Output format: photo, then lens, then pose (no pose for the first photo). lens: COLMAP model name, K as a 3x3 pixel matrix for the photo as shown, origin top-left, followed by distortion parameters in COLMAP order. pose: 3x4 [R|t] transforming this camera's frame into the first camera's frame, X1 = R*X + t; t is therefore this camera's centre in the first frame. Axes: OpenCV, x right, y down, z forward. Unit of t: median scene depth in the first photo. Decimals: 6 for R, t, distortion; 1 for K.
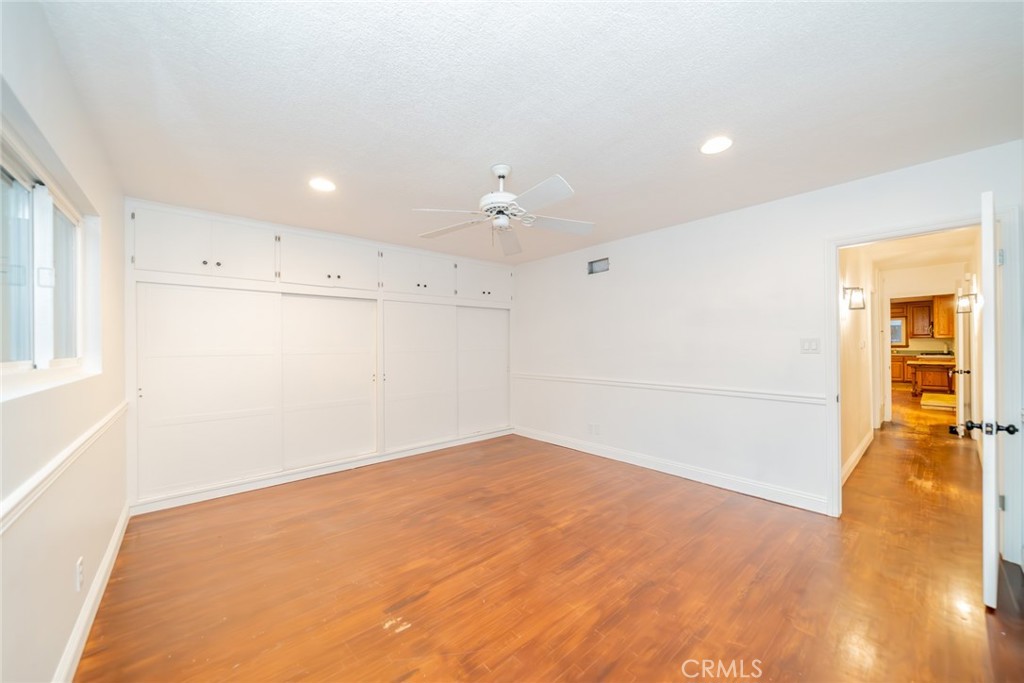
lens RADIAL K [[375.1, 0, 513.6], [0, 375.1, 345.1], [0, 0, 1]] dist [-0.001334, -0.000025]
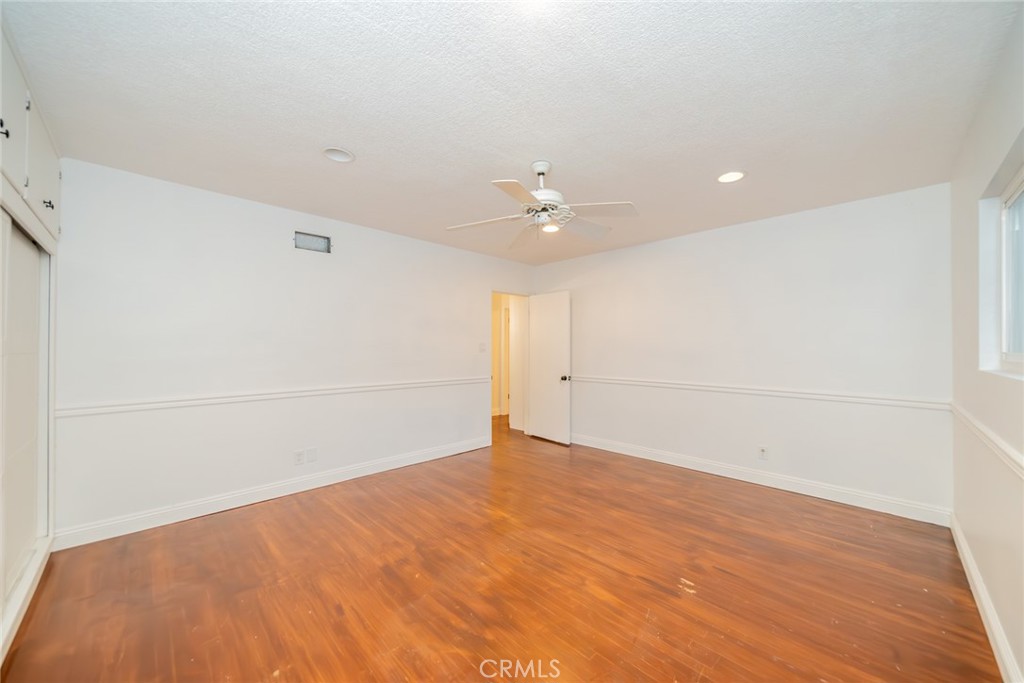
lens RADIAL K [[375.1, 0, 513.6], [0, 375.1, 345.1], [0, 0, 1]] dist [-0.001334, -0.000025]
pose [[-0.062655, 0.017343, 0.997885, -0.929948], [0.000330, 0.999849, -0.017356, 0.022325], [-0.998035, -0.000758, -0.062651, 1.041365]]
